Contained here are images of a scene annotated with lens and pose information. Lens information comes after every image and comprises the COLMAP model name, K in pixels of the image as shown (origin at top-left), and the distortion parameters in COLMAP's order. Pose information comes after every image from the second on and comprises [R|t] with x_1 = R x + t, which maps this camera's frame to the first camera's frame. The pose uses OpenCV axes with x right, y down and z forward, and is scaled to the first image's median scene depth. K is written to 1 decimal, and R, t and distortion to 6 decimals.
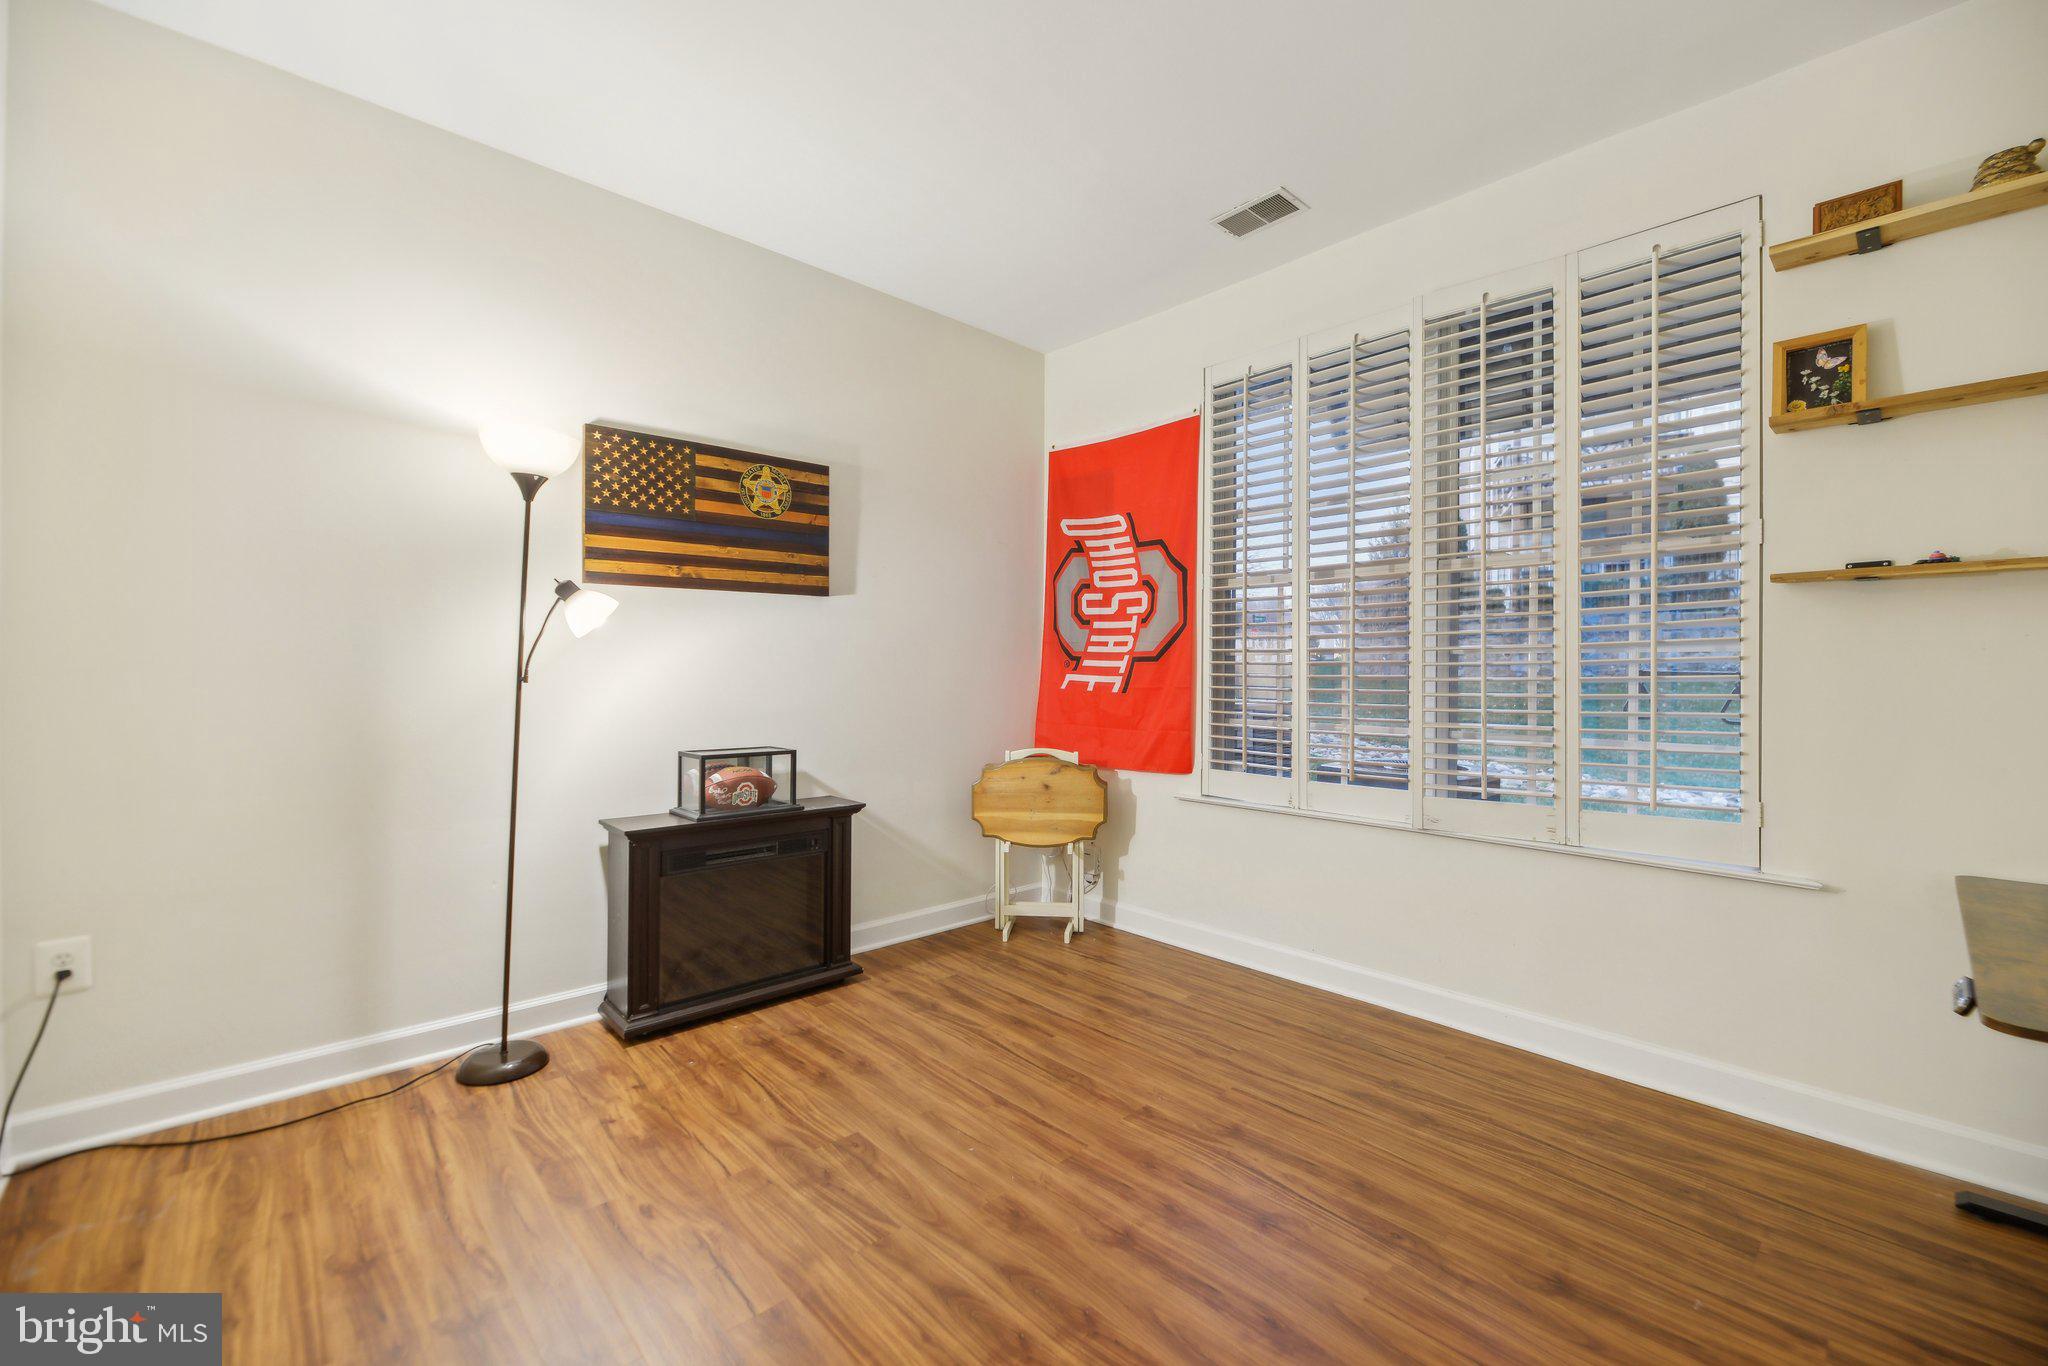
lens RADIAL K [[847.7, 0, 1048.3], [0, 847.7, 684.8], [0, 0, 1]] dist [0.001006, -0.005066]
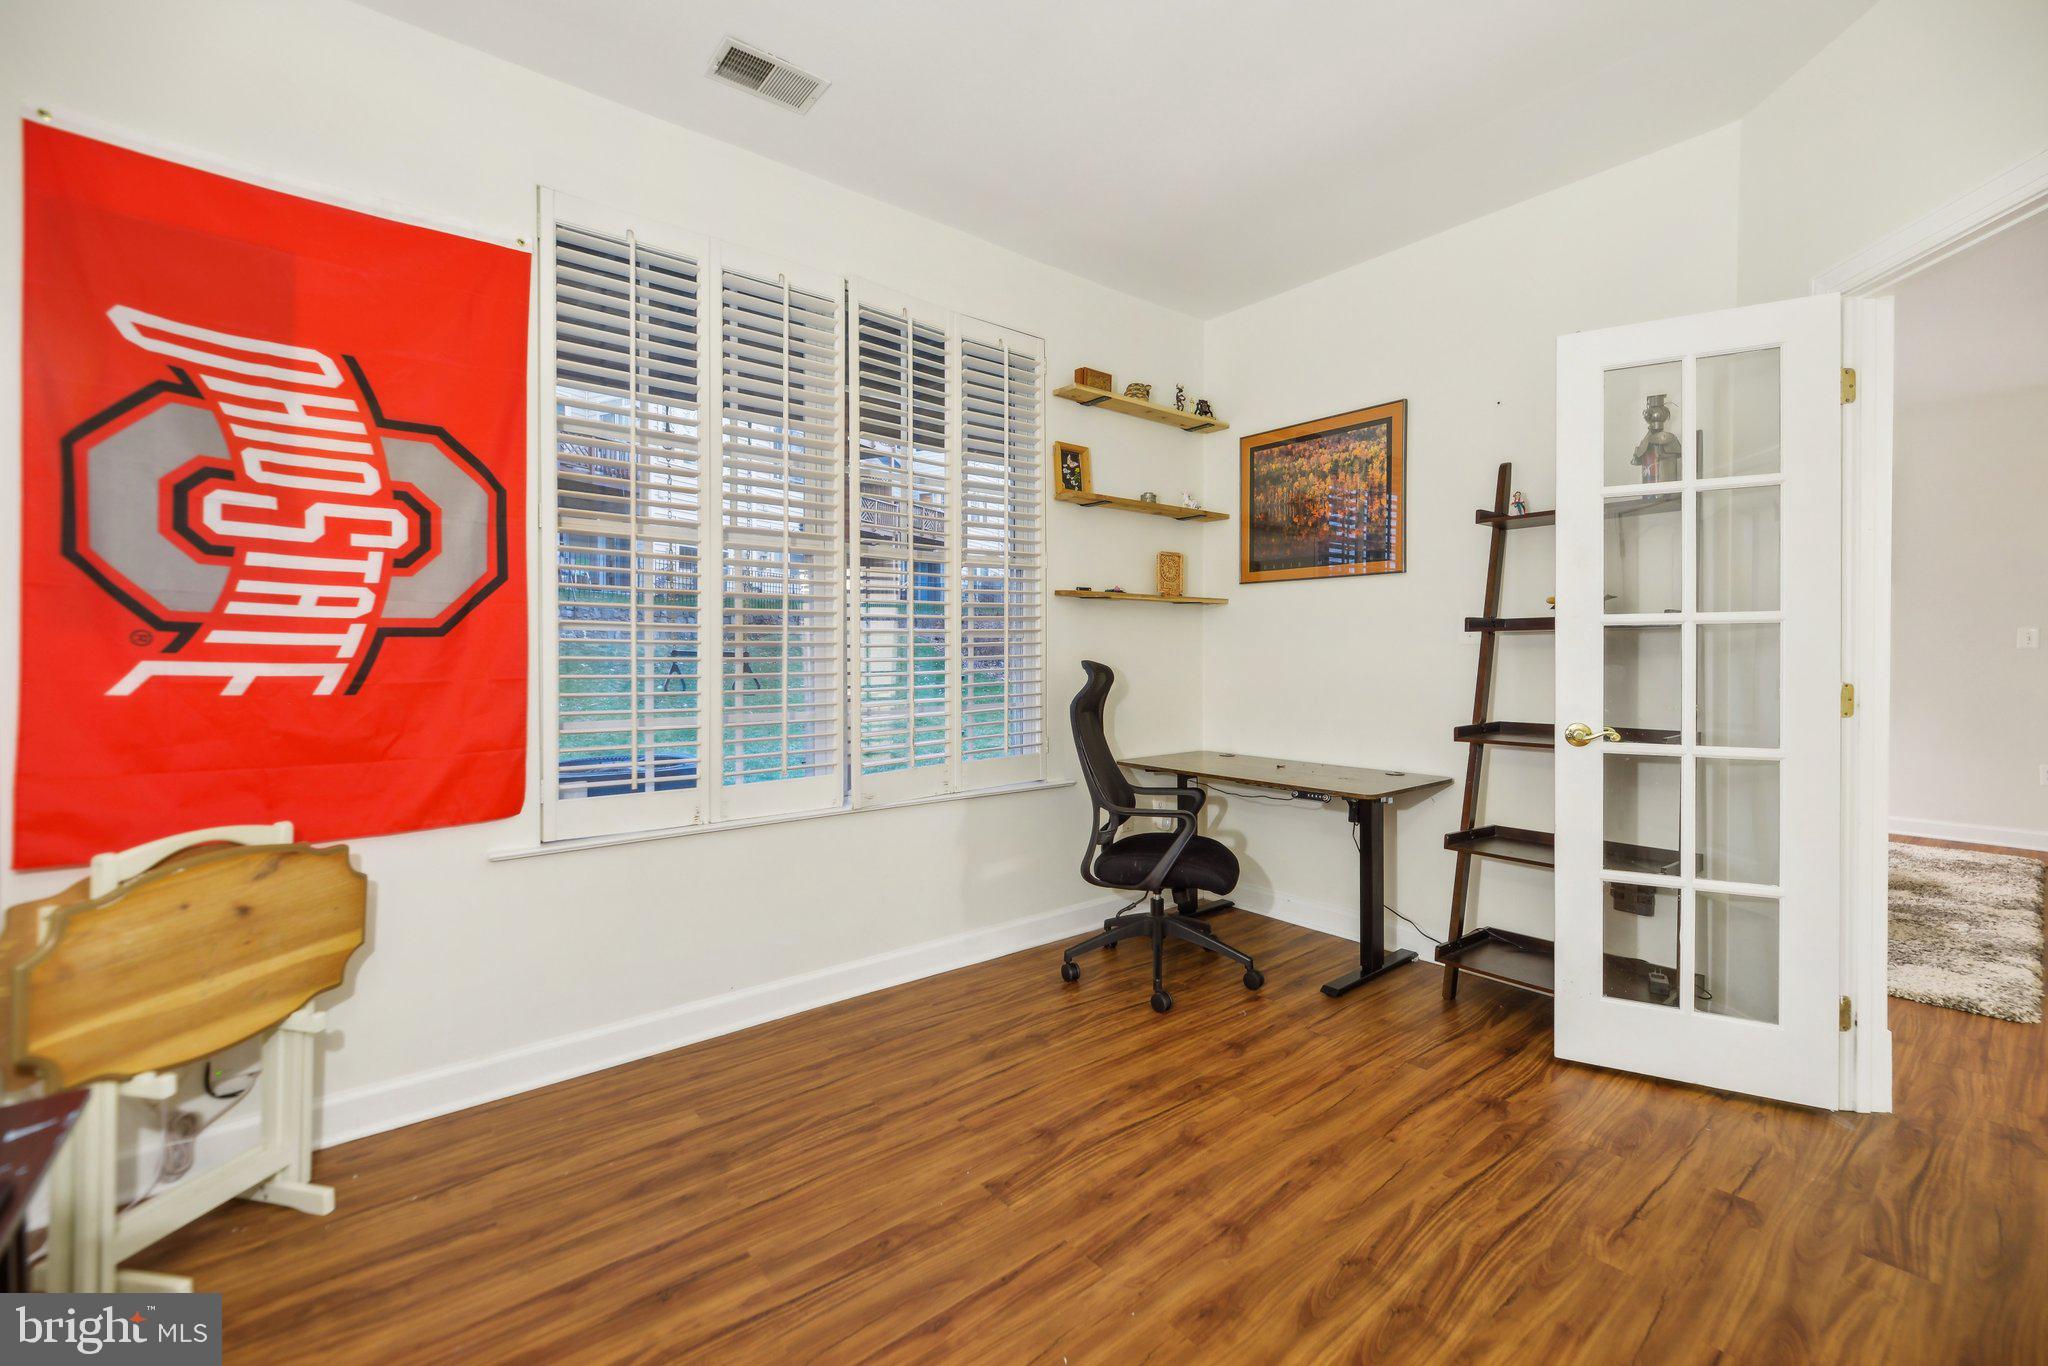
lens RADIAL K [[847.7, 0, 1048.3], [0, 847.7, 684.8], [0, 0, 1]] dist [0.001006, -0.005066]
pose [[0.063522, -0.036551, 0.997311, -0.534643], [0.019463, 0.999184, 0.035380, -0.009443], [-0.997791, 0.017163, 0.064182, 0.691838]]
